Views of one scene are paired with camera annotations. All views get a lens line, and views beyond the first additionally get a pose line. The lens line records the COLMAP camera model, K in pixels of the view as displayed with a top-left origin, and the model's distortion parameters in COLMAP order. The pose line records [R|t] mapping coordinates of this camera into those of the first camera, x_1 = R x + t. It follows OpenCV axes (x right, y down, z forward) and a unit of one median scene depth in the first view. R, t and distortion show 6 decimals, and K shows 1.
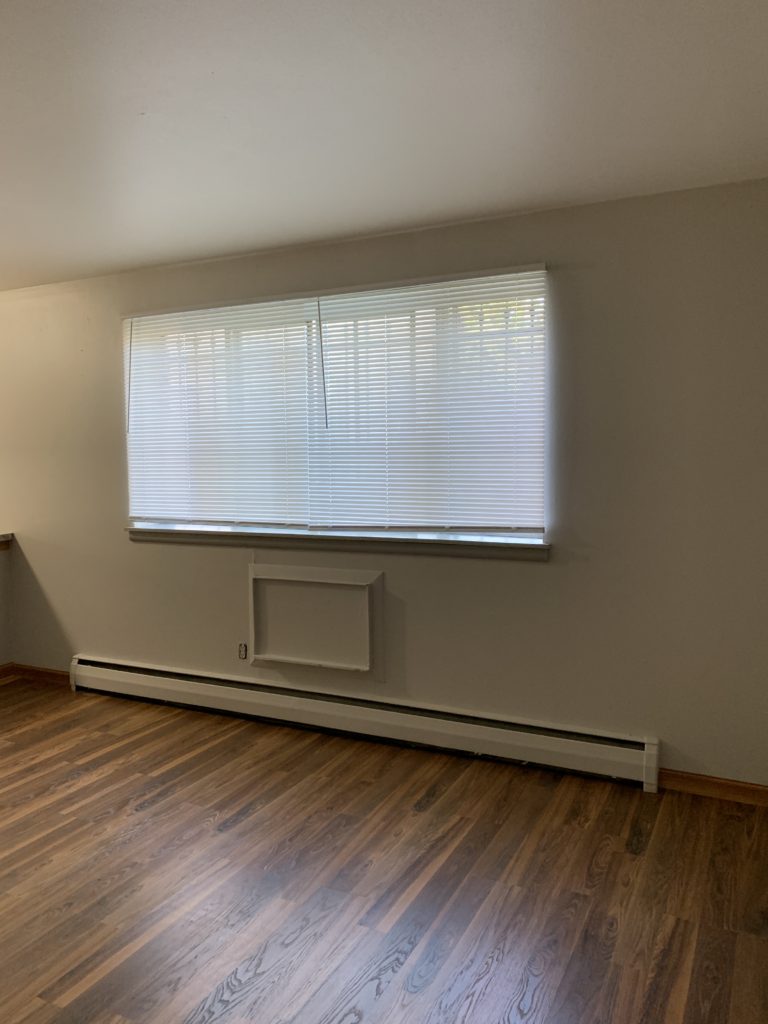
lens RADIAL K [[783.2, 0, 383.5], [0, 783.2, 512.3], [0, 0, 1]] dist [0.003517, 0.001543]
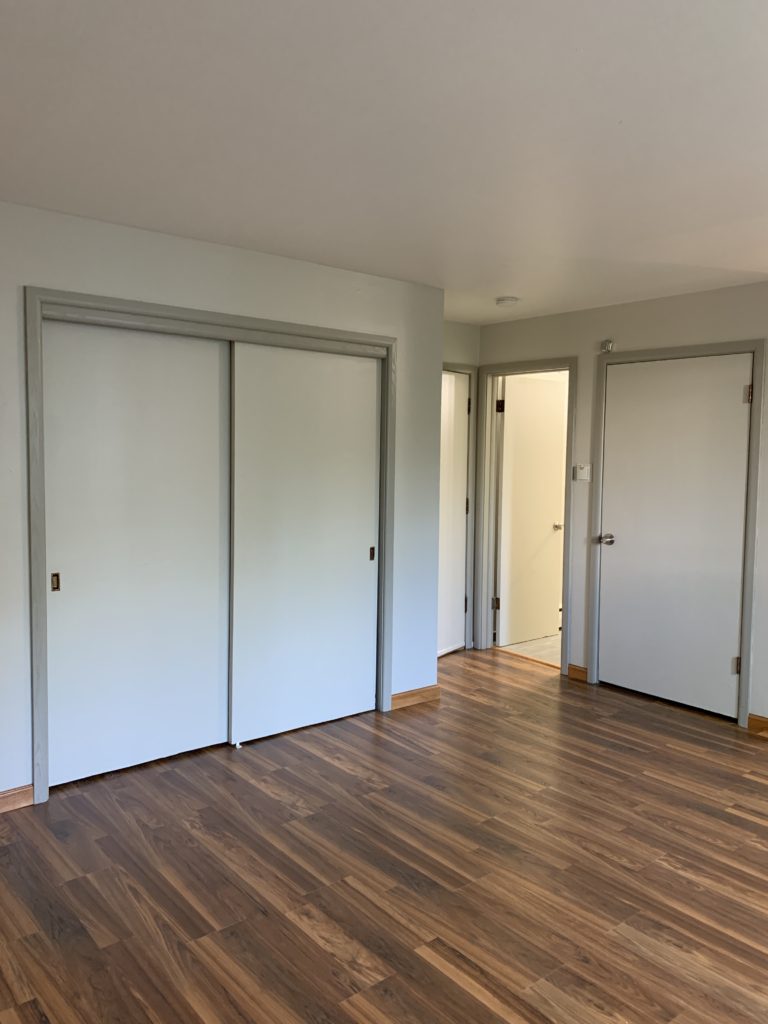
lens RADIAL K [[783.2, 0, 383.2], [0, 783.2, 510.4], [0, 0, 1]] dist [0.003517, 0.001543]
pose [[-0.407728, 0.068453, -0.910534, 0.522486], [-0.085130, 0.989993, 0.112547, -0.104130], [0.909126, 0.123402, -0.397820, 1.171191]]
